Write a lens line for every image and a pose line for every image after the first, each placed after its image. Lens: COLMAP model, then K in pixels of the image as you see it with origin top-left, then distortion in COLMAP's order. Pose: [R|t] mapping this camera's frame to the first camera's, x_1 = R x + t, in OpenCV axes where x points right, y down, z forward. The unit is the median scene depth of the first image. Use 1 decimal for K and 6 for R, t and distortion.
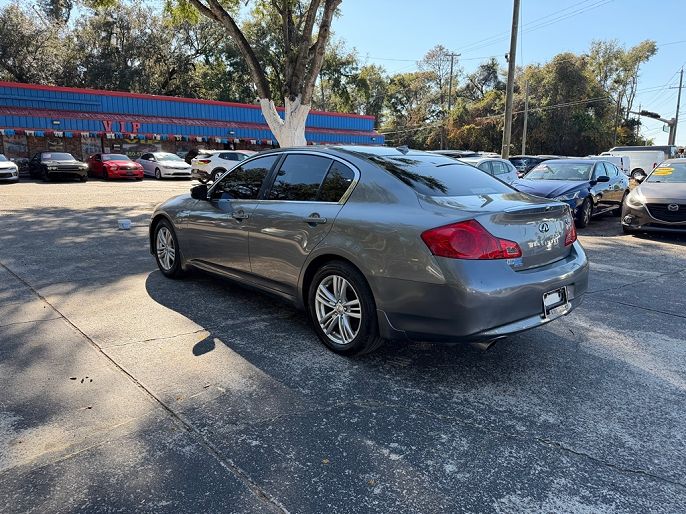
lens RADIAL K [[503.6, 0, 343.0], [0, 503.6, 257.0], [0, 0, 1]] dist [0.066480, -0.079317]
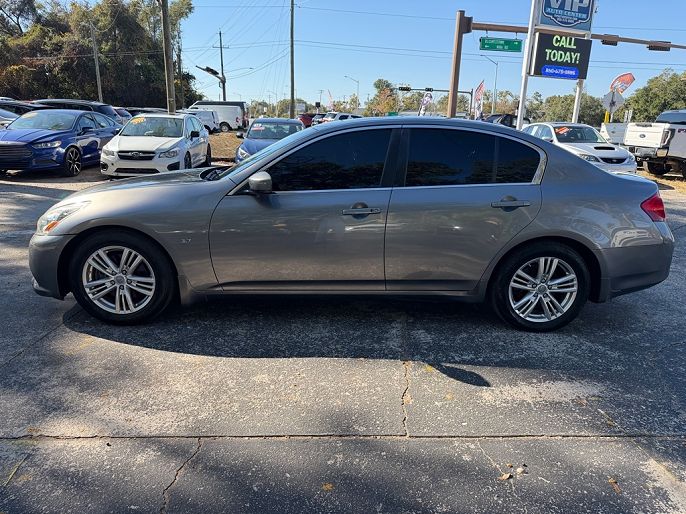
lens RADIAL K [[503.6, 0, 343.0], [0, 503.6, 257.0], [0, 0, 1]] dist [0.066480, -0.079317]
pose [[0.630368, -0.199136, 0.750321, -0.942697], [0.126388, 0.979970, 0.153902, -0.155993], [-0.765939, -0.002184, 0.642909, 0.602129]]
